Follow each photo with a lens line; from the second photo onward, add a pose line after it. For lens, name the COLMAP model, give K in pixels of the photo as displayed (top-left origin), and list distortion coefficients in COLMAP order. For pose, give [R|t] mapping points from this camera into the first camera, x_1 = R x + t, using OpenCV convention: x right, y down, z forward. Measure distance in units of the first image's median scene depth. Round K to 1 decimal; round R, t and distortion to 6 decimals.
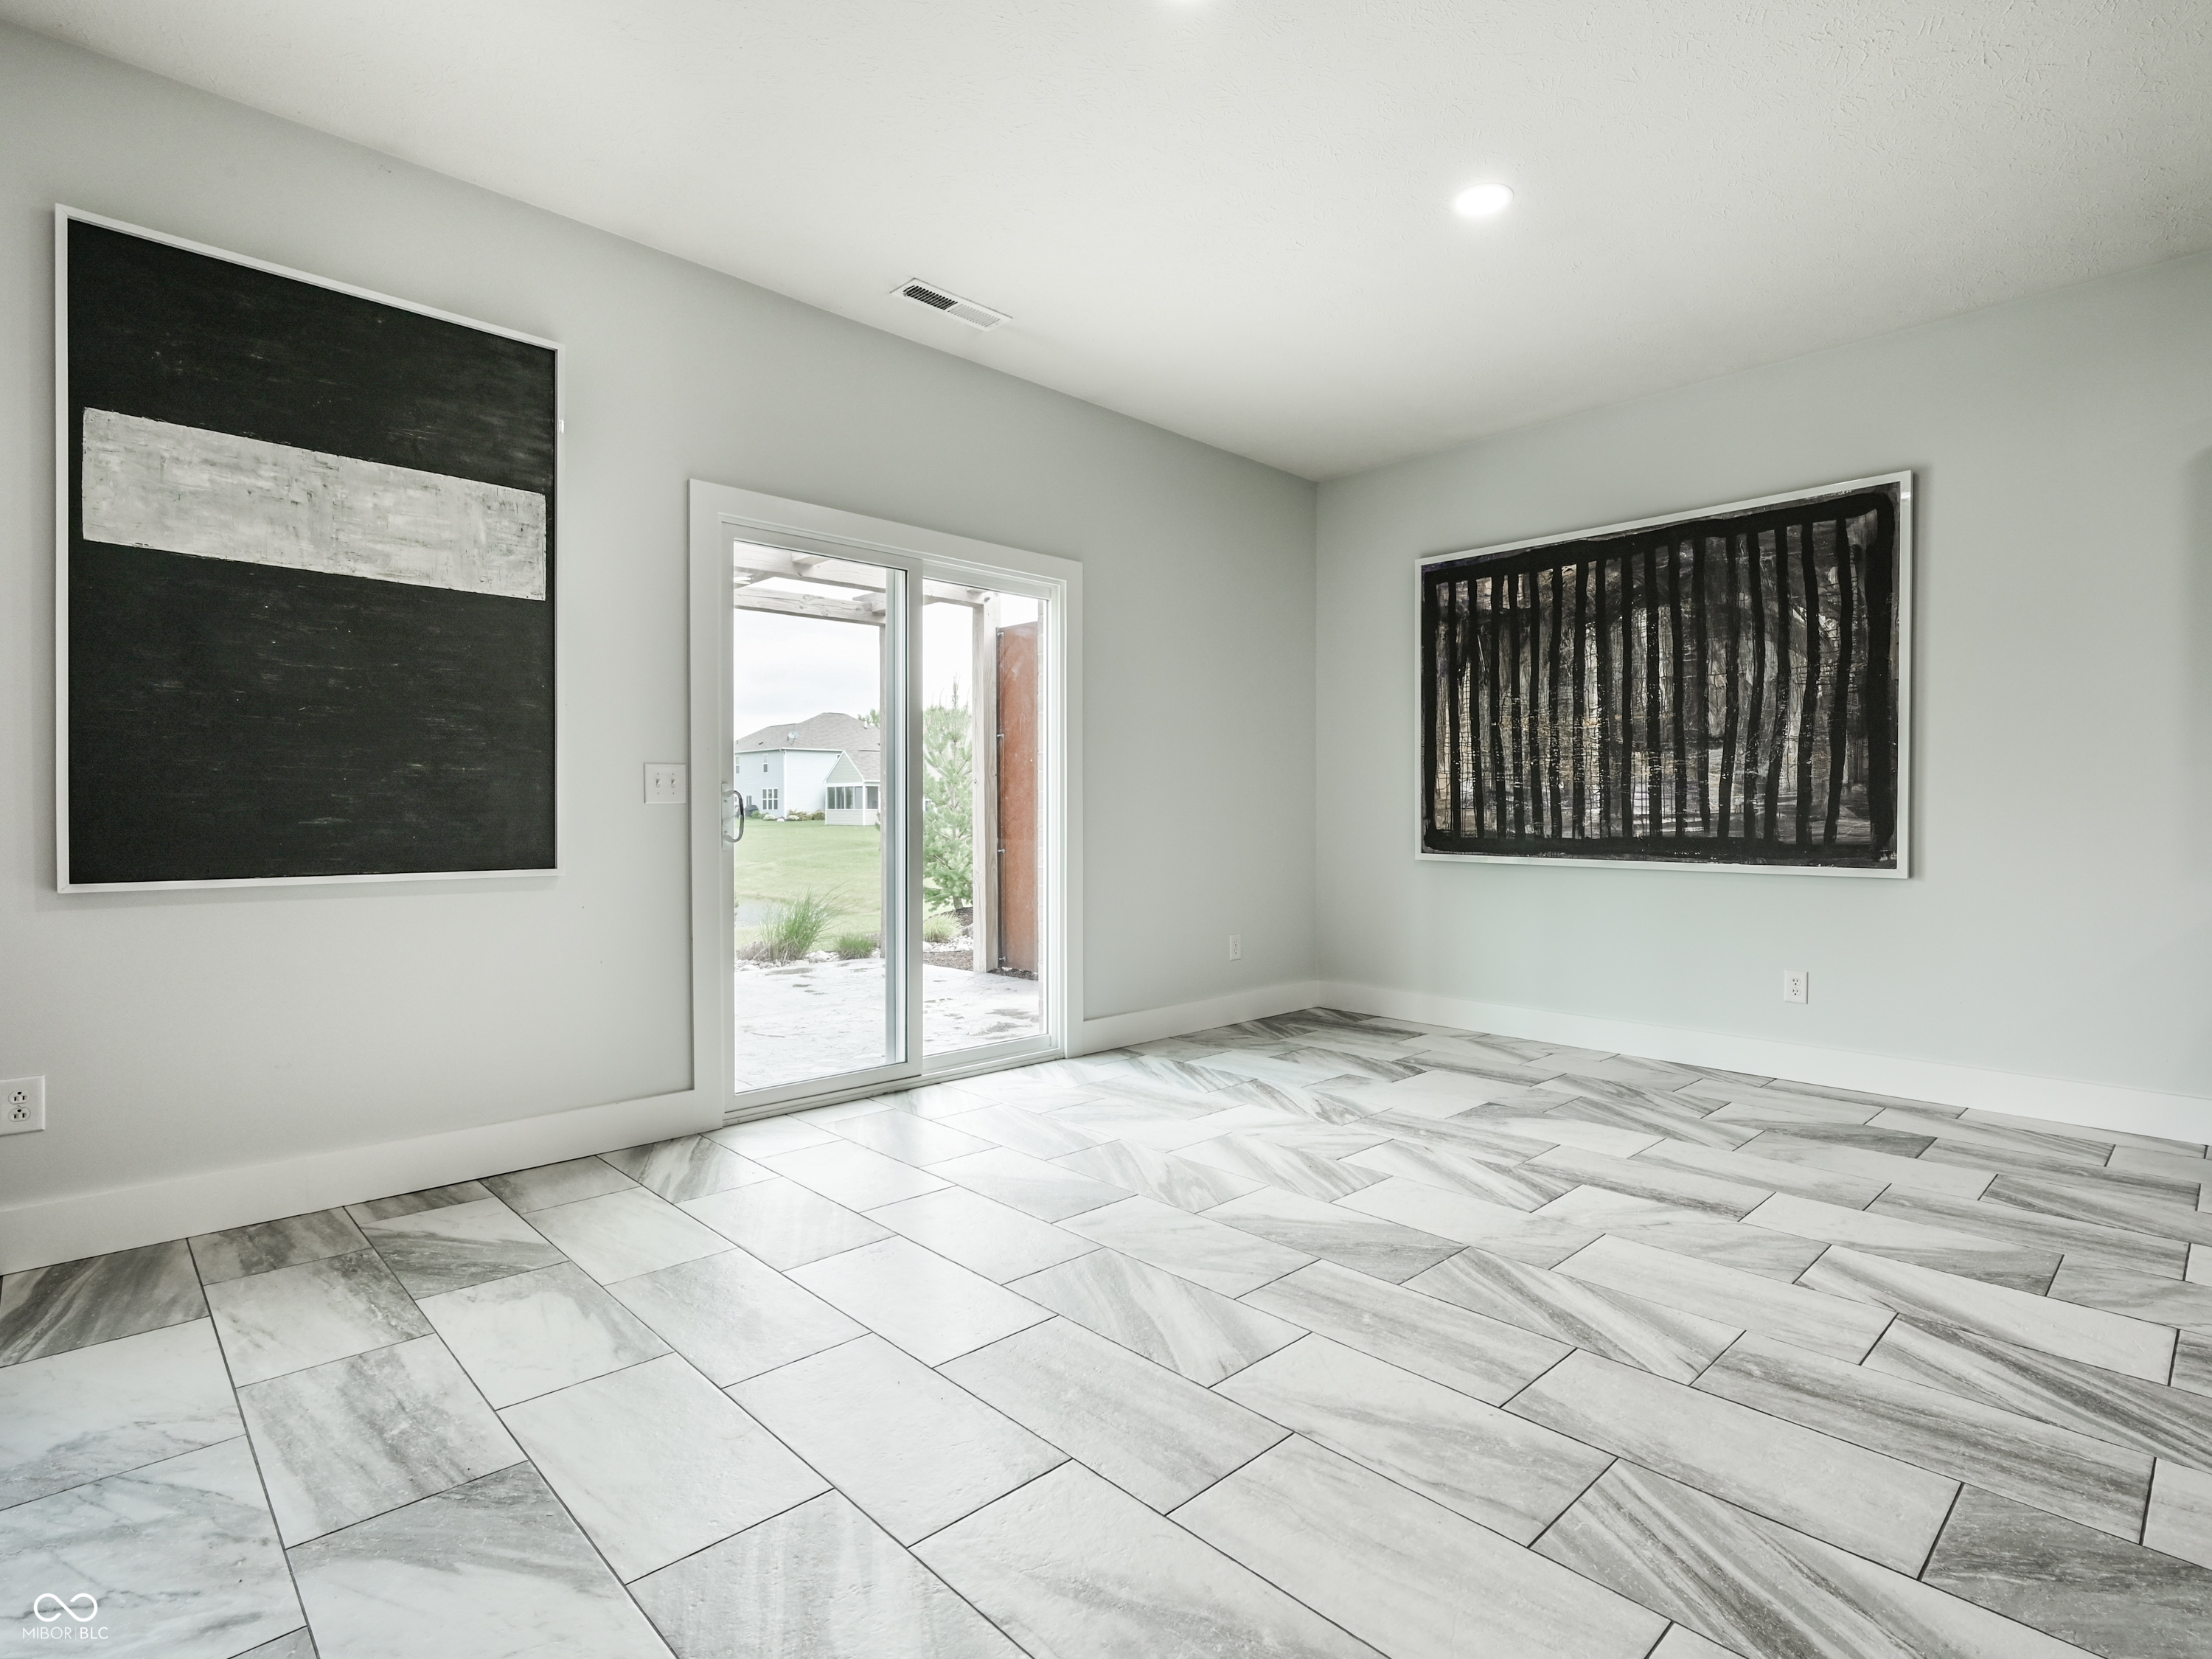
lens RADIAL K [[1113.2, 0, 1172.5], [0, 1113.2, 833.0], [0, 0, 1]] dist [0.001449, -0.000143]
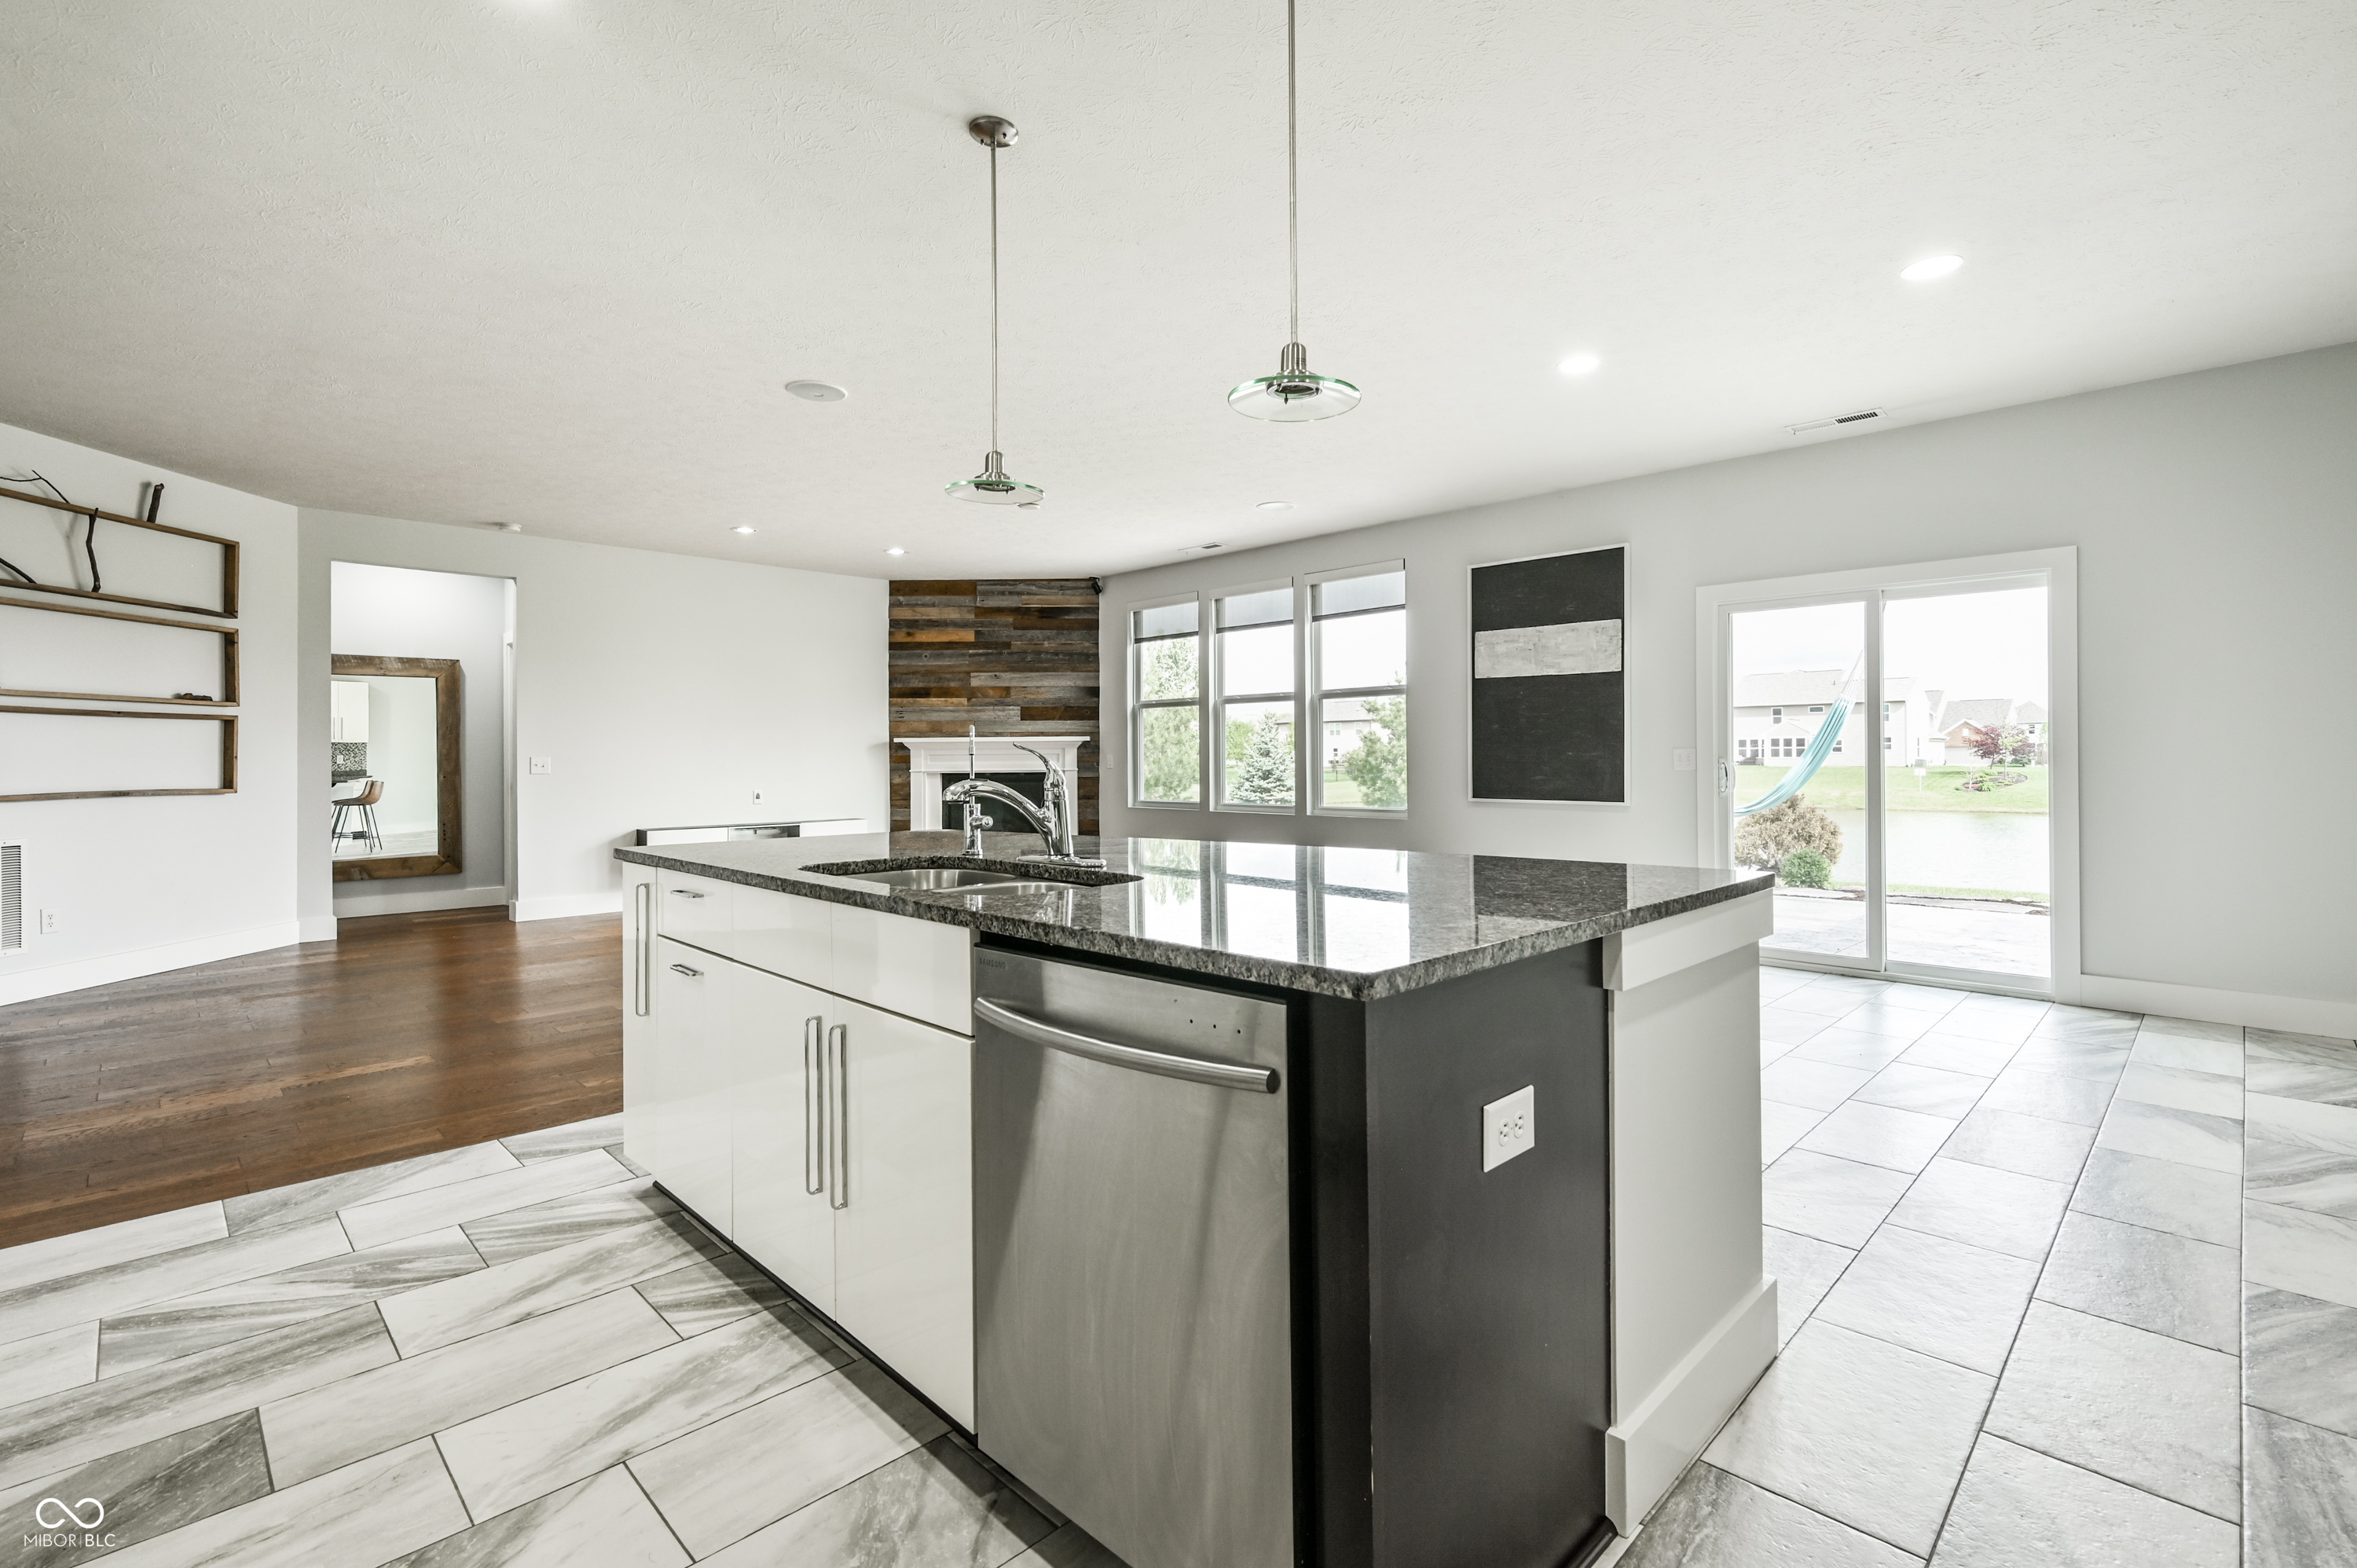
lens RADIAL K [[1067.0, 0, 1168.6], [0, 1067.0, 744.6], [0, 0, 1]] dist [0.000621, 0.000219]
pose [[-0.023599, -0.014582, -0.999615, 1.013276], [-0.015118, 0.999784, -0.014228, -0.023497], [0.999607, 0.014777, -0.023815, 0.157413]]
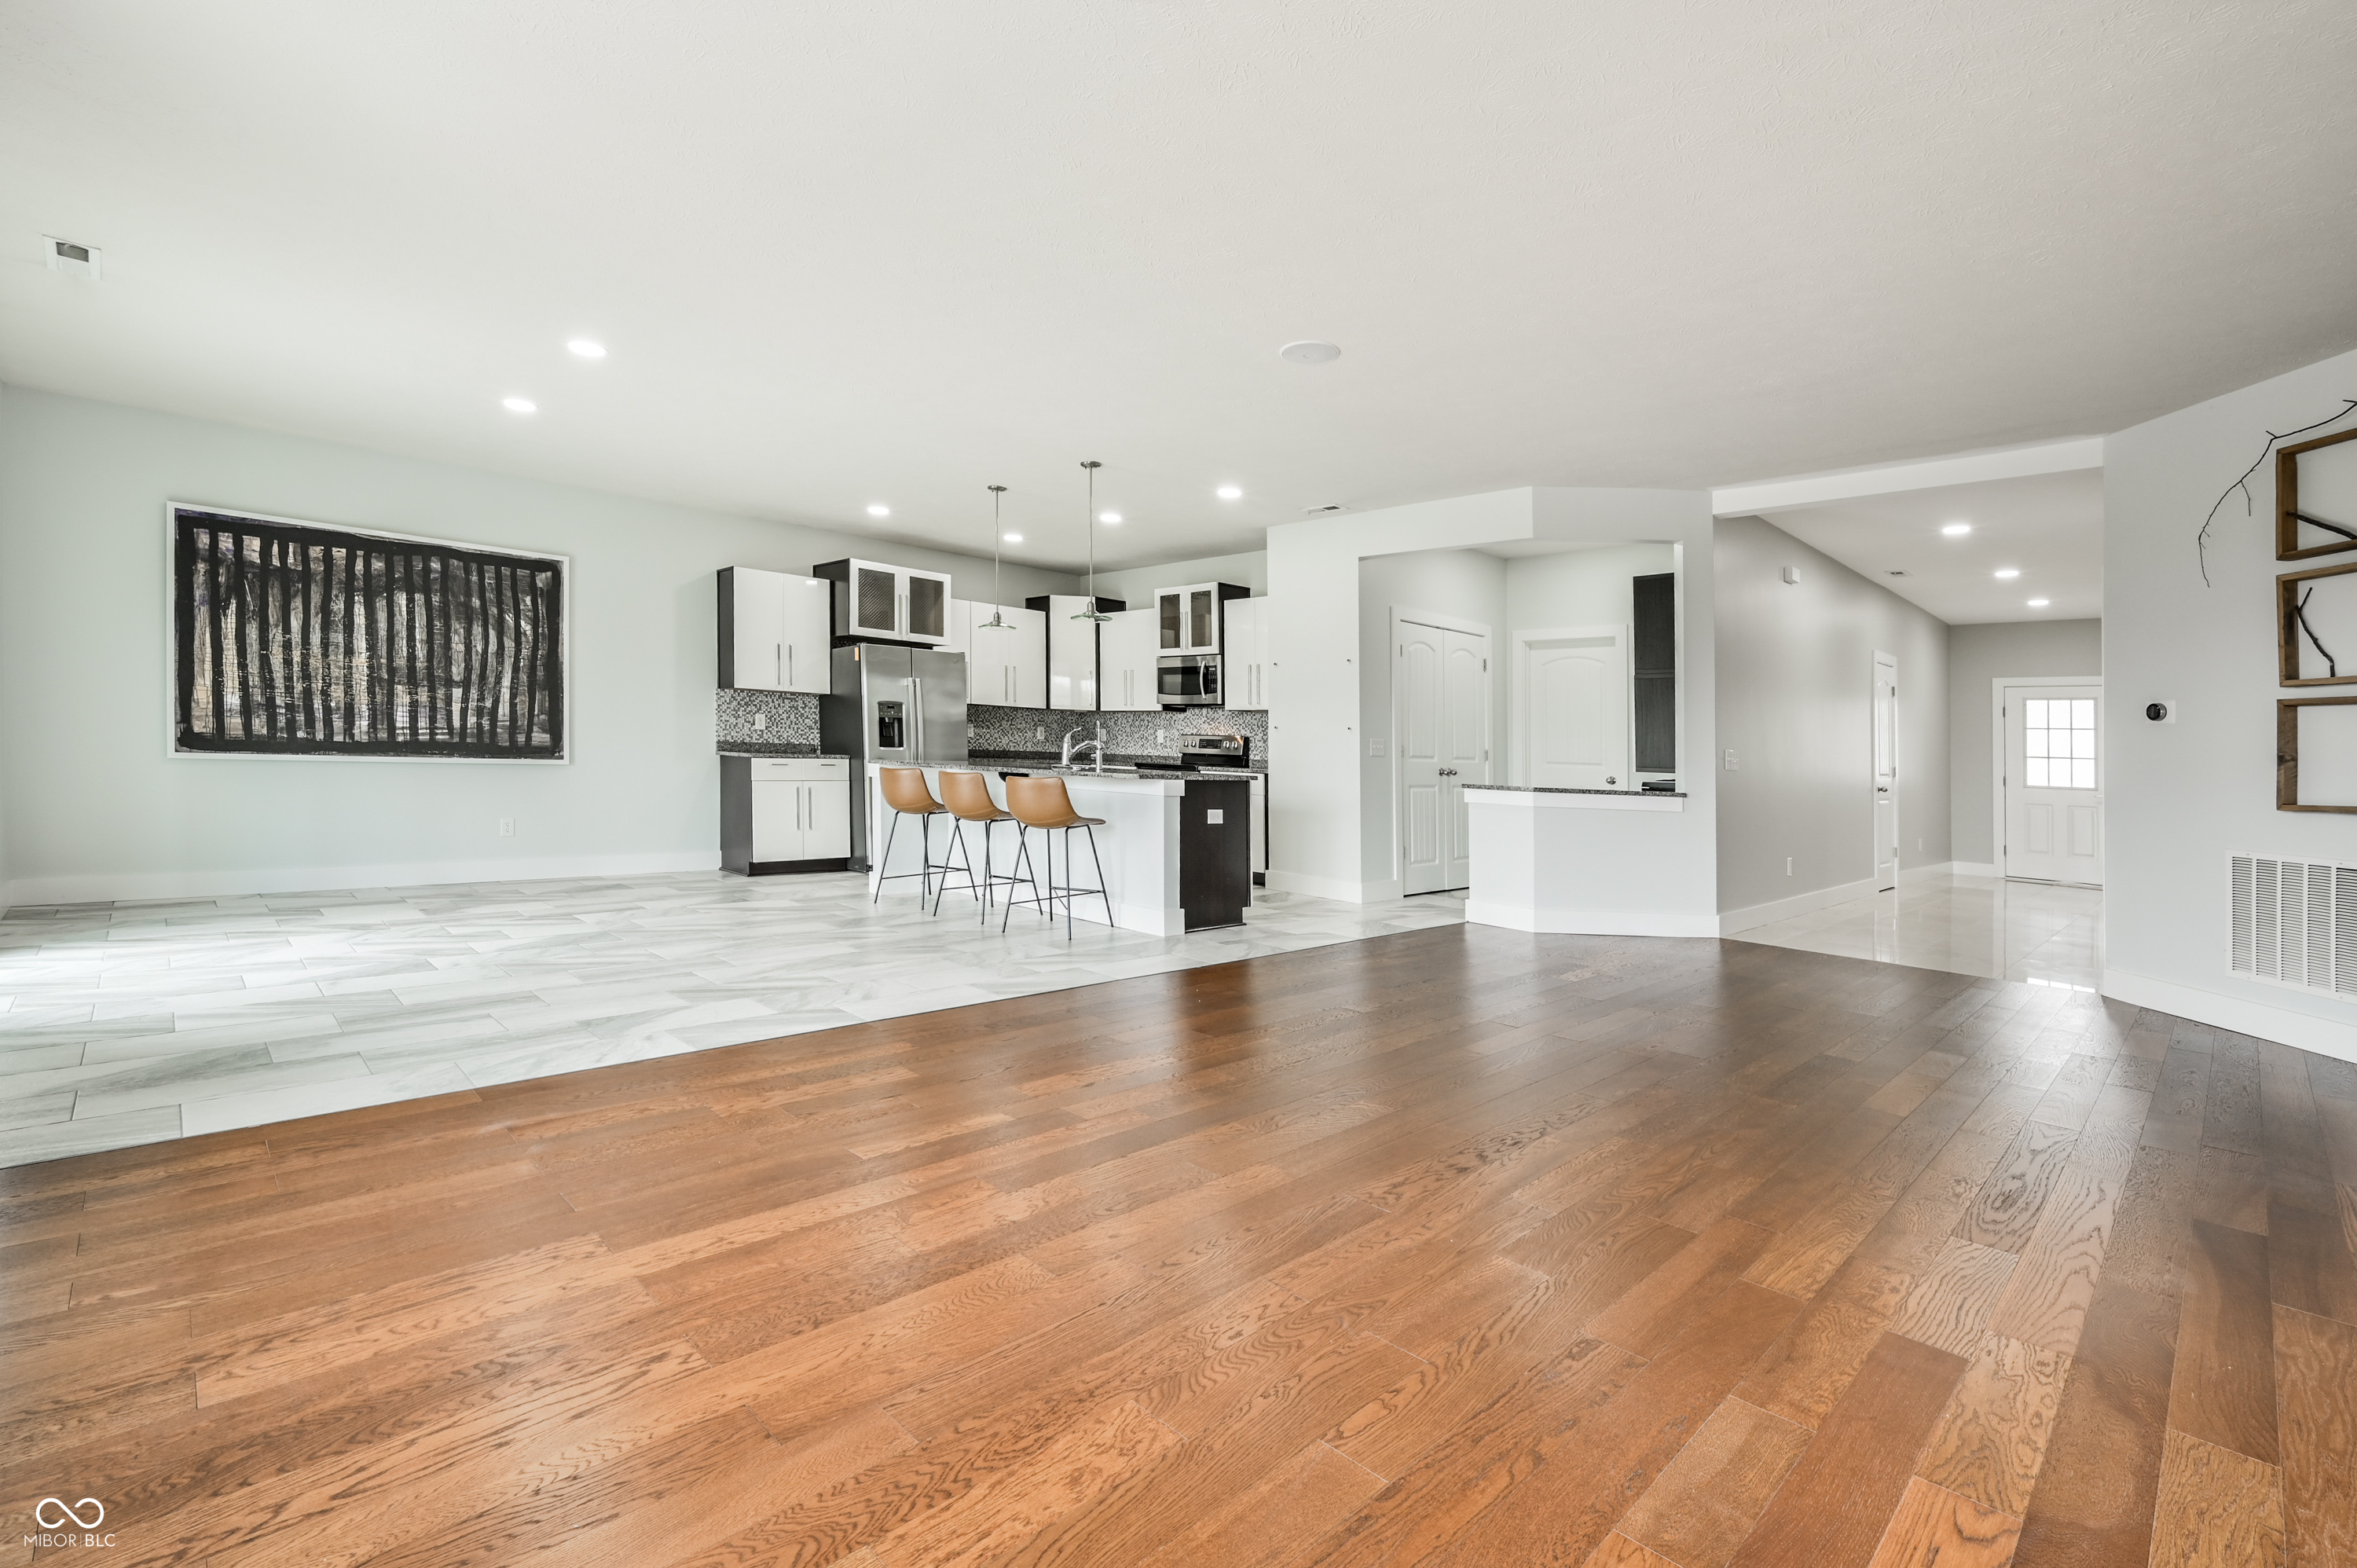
lens RADIAL K [[1039.4, 0, 1178.5], [0, 1039.4, 784.0], [0, 0, 1]] dist [-0.002746, -0.000204]
pose [[0.008944, -0.032128, 0.999444, -1.040875], [-0.015297, 0.999362, 0.032262, 0.000207], [-0.999843, -0.015577, 0.008446, -0.087845]]
